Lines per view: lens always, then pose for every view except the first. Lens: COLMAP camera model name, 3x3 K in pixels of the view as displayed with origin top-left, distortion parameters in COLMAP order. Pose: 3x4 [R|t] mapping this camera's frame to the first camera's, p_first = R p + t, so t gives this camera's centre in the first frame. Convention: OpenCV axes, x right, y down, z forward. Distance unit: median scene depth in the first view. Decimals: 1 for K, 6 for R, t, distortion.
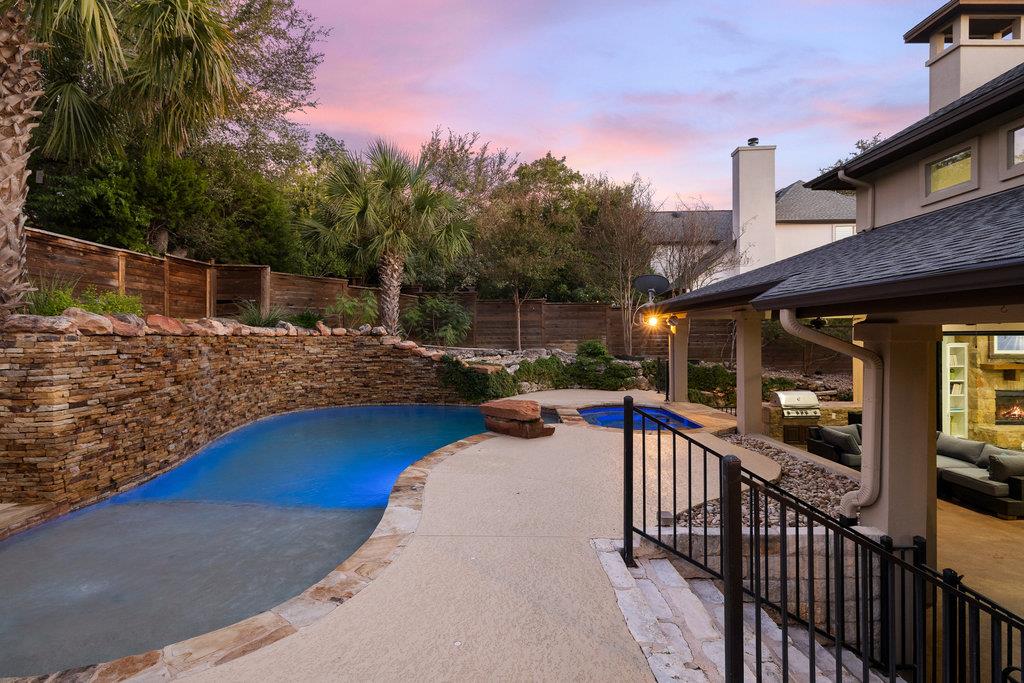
lens RADIAL K [[484.3, 0, 514.1], [0, 484.3, 341.9], [0, 0, 1]] dist [-0.003872, 0.002078]
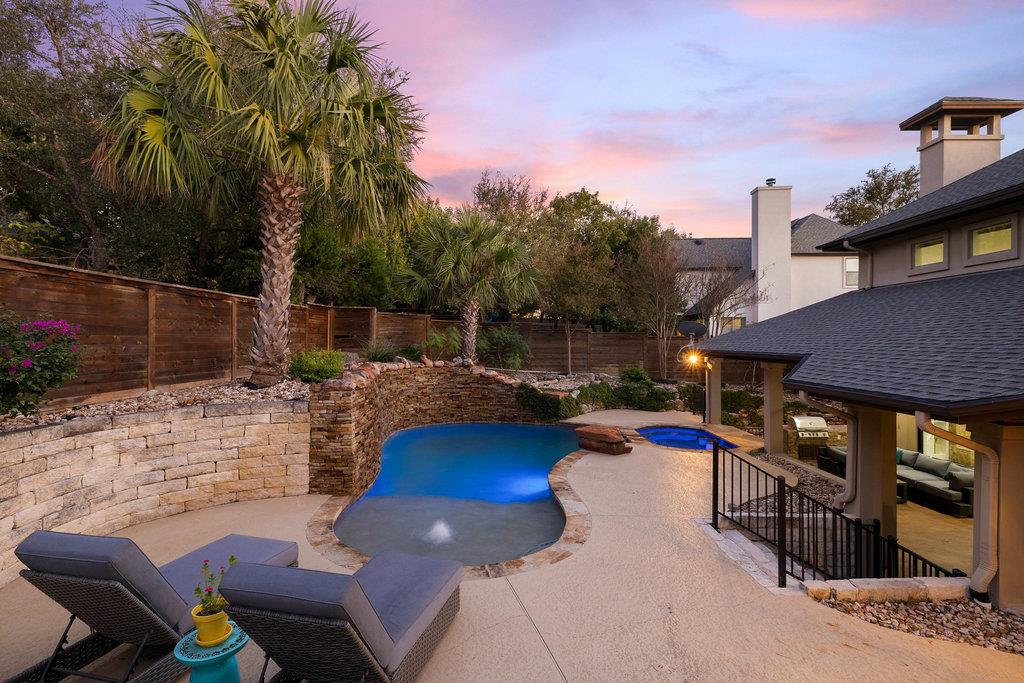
lens RADIAL K [[484.3, 0, 515.9], [0, 484.3, 343.5], [0, 0, 1]] dist [-0.003872, 0.002078]
pose [[0.999811, 0.008918, -0.017266, -0.154085], [-0.009026, 0.999940, -0.006238, -0.072999], [0.017209, 0.006393, 0.999831, -0.264582]]
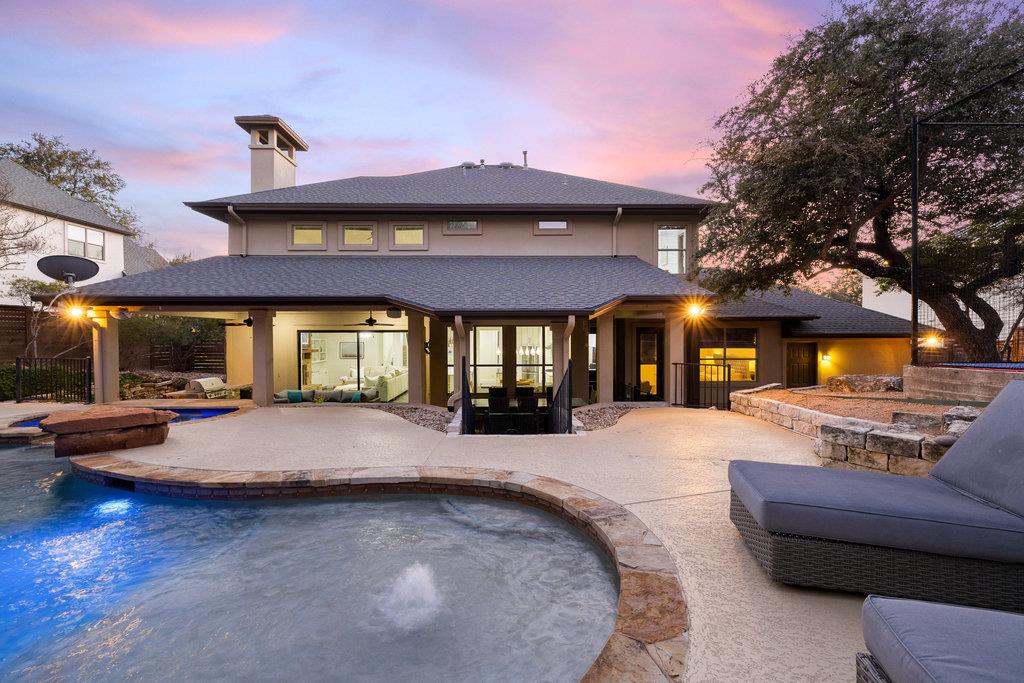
lens RADIAL K [[442.1, 0, 495.2], [0, 442.1, 332.9], [0, 0, 1]] dist [0.006127, -0.000802]
pose [[0.027058, 0.015964, 0.999506, -0.495509], [0.009409, 0.999824, -0.016224, 0.014556], [-0.999590, 0.009844, 0.026903, 0.255788]]
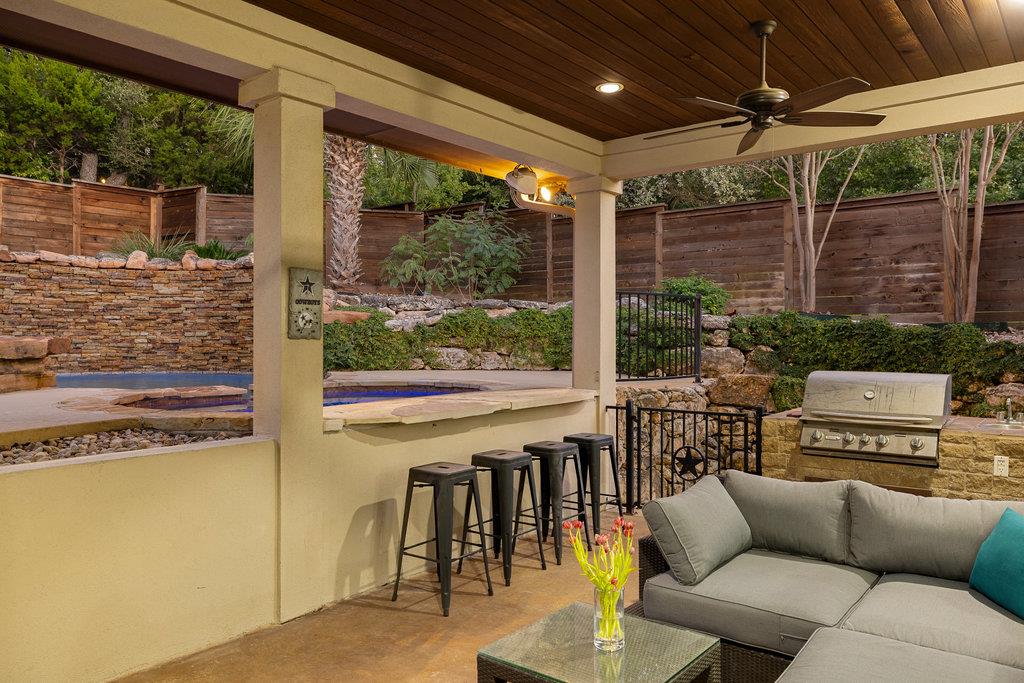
lens RADIAL K [[729.8, 0, 513.2], [0, 729.8, 340.0], [0, 0, 1]] dist [0.003116, -0.005109]
pose [[0.776574, 0.011932, -0.629913, 0.683549], [-0.013086, 0.999910, 0.002808, 0.084411], [0.629890, 0.006062, 0.776661, 0.509637]]
